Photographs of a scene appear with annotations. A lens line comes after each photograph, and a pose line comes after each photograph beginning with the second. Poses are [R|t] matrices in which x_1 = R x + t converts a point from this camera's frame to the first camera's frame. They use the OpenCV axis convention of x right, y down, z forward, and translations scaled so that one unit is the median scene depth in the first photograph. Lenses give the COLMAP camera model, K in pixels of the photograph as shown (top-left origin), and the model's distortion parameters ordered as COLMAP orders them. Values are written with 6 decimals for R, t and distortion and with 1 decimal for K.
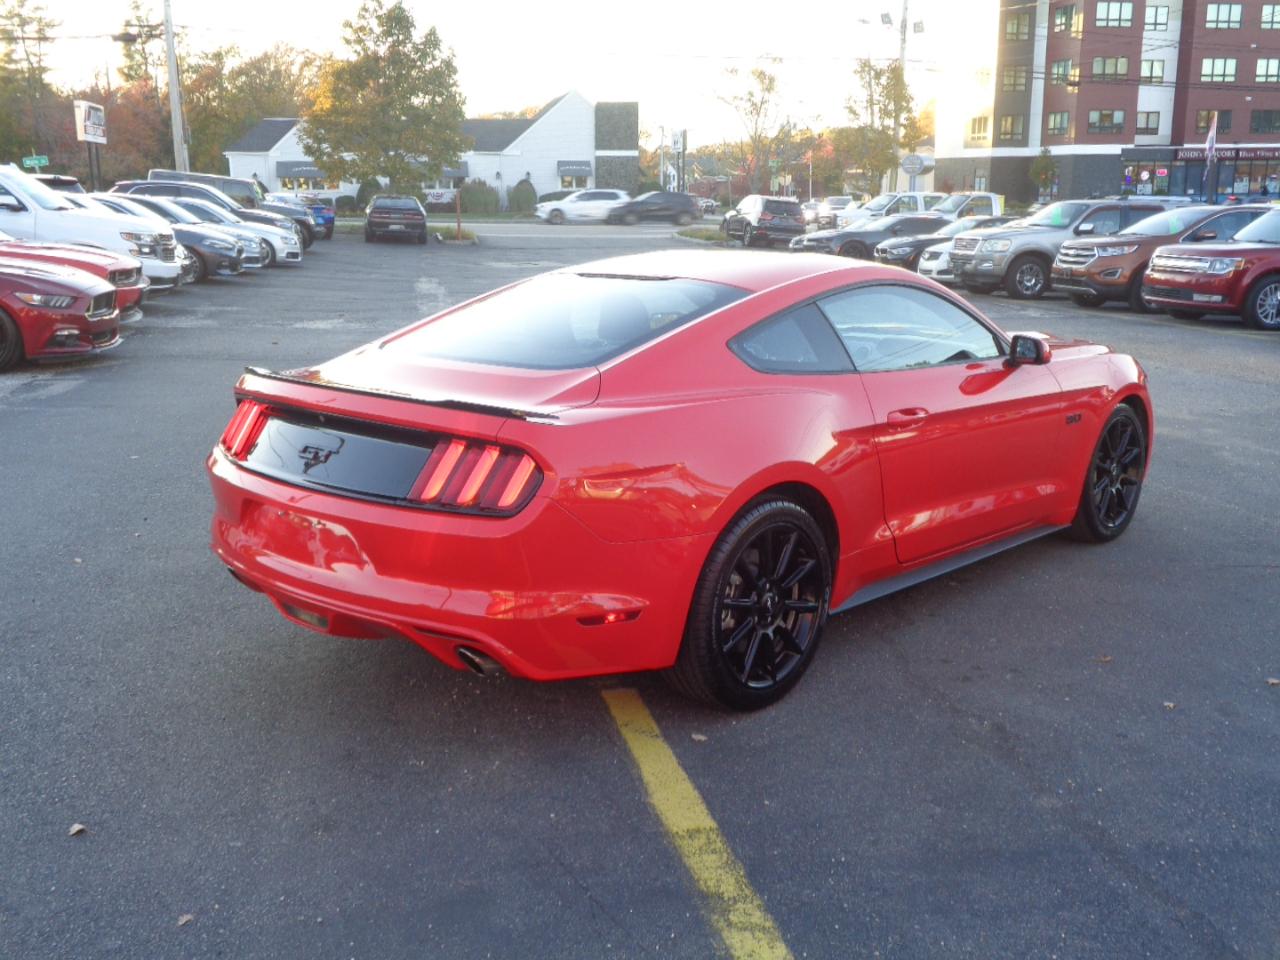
lens RADIAL K [[1261.2, 0, 640.0], [0, 1261.2, 480.0], [0, 0, 1]] dist [0.004820, -0.001918]
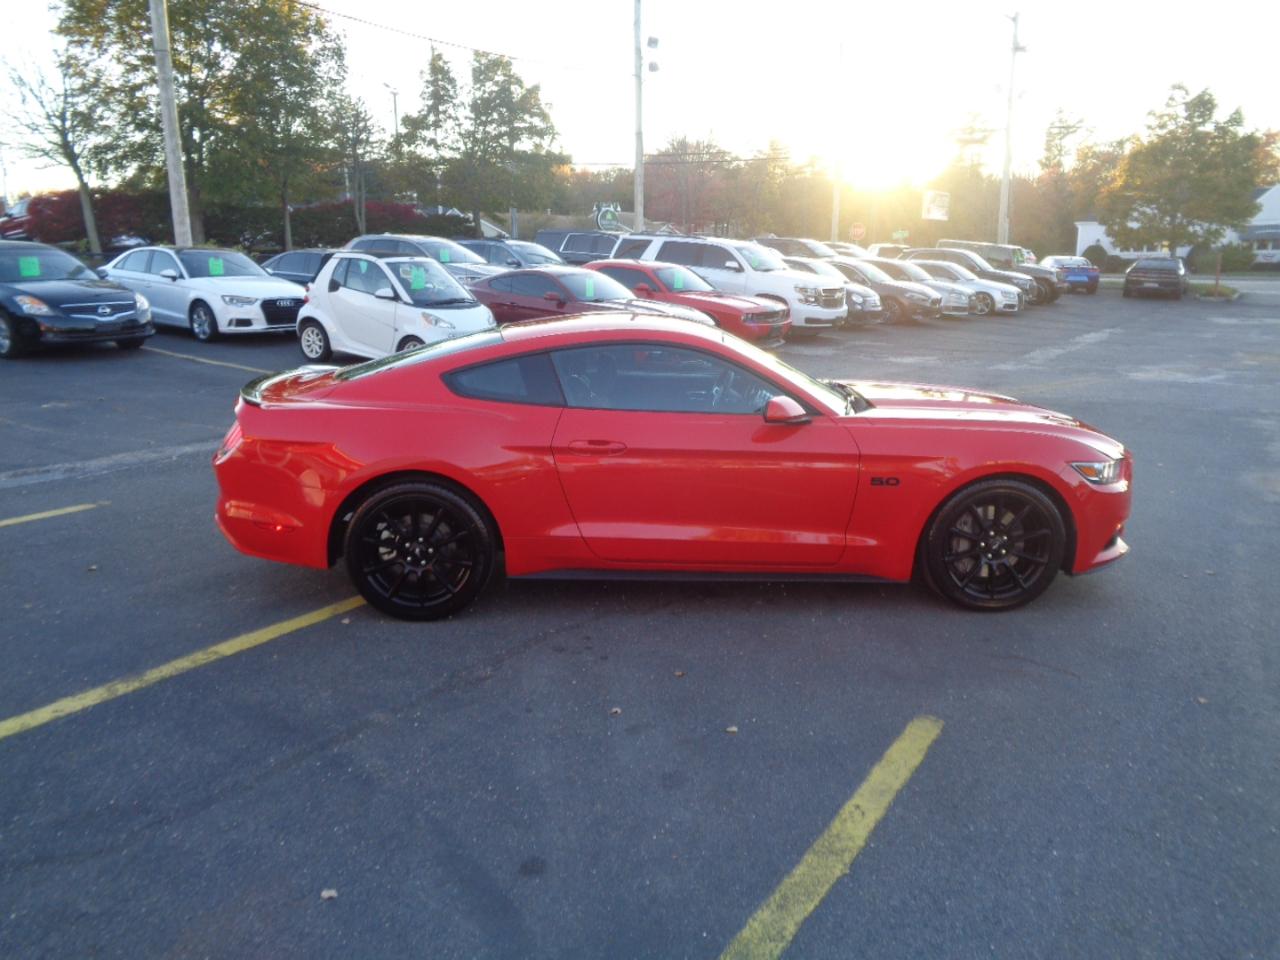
lens RADIAL K [[959.0, 0, 640.0], [0, 959.0, 480.0], [0, 0, 1]] dist [0.000981, 0.000880]
pose [[0.705498, 0.157010, -0.691100, 0.202478], [-0.151465, 0.986024, 0.069393, -0.020015], [0.692337, 0.055720, 0.719420, 0.069973]]
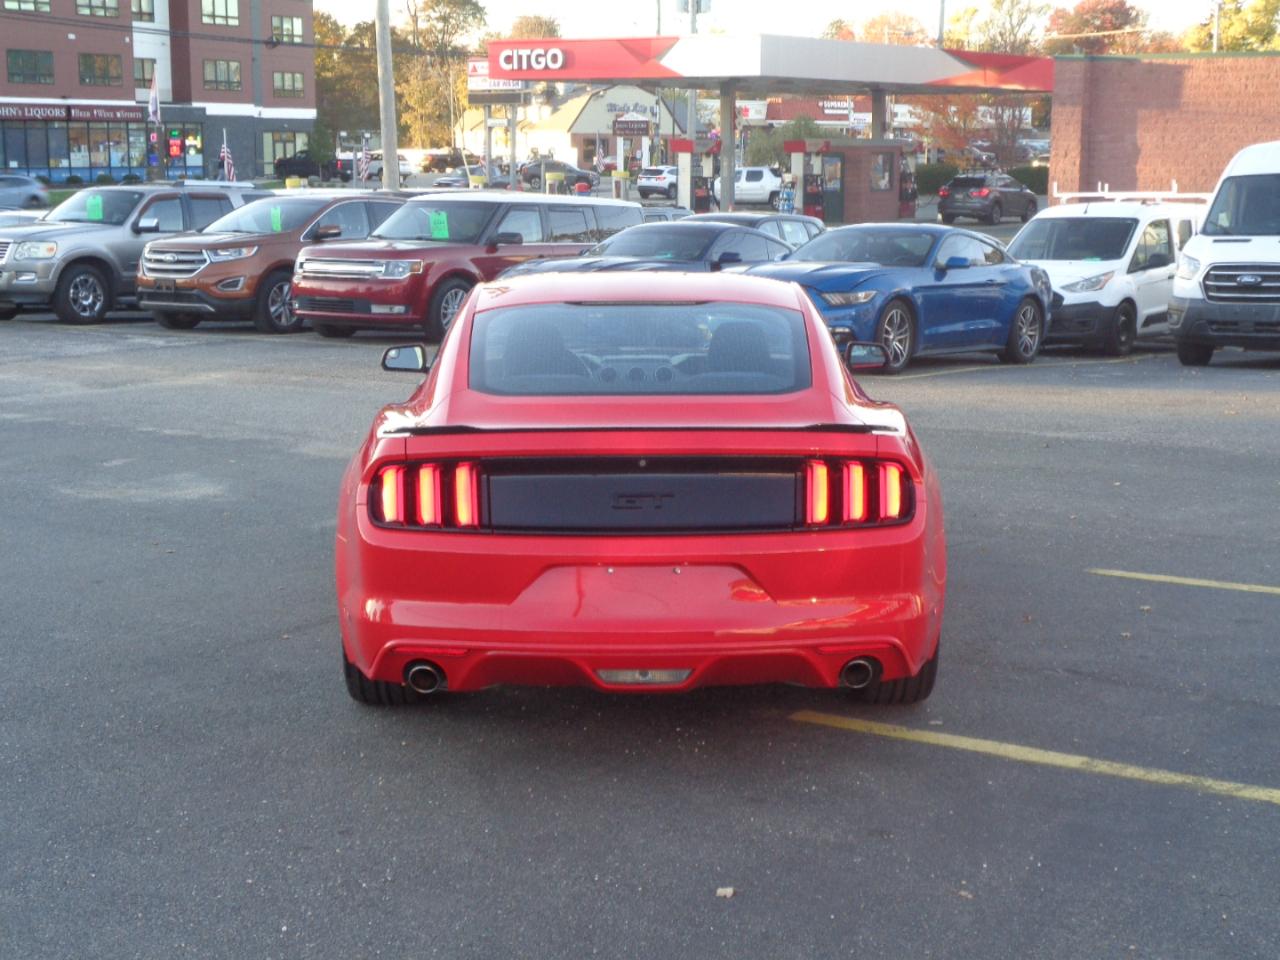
lens RADIAL K [[1949.1, 0, 640.0], [0, 1949.1, 480.0], [0, 0, 1]] dist [-0.017653, 0.164741]
pose [[0.724403, -0.104047, 0.681479, -0.228436], [0.145682, 0.989324, -0.003809, -0.005386], [-0.673808, 0.102039, 0.731827, -0.012065]]
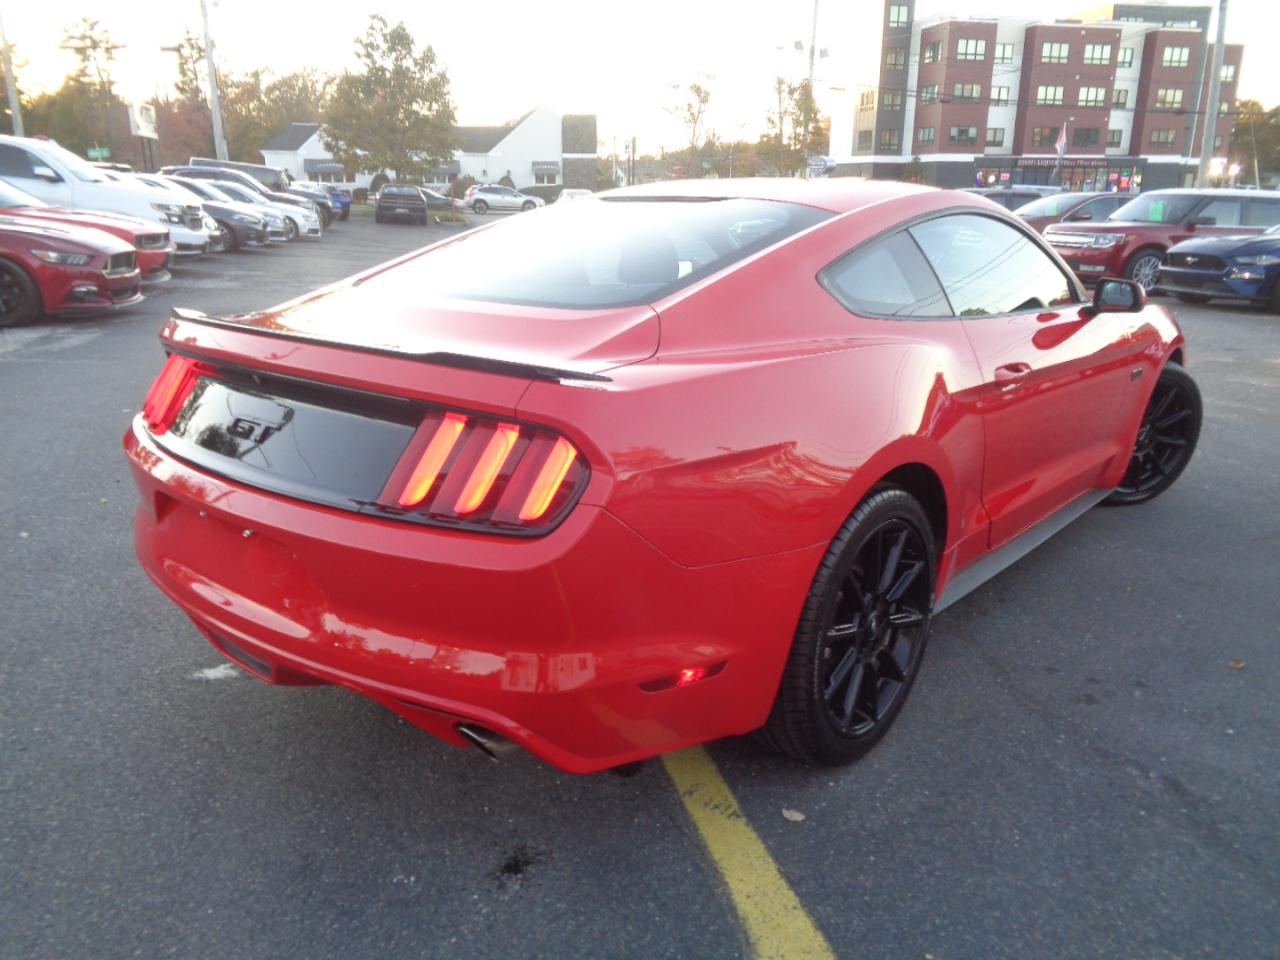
lens RADIAL K [[959.0, 0, 640.0], [0, 959.0, 480.0], [0, 0, 1]] dist [0.000981, 0.000880]
pose [[0.998912, -0.003554, 0.046489, -0.012422], [0.000426, 0.997745, 0.067114, -0.005200], [-0.046622, -0.067021, 0.996662, 0.084291]]
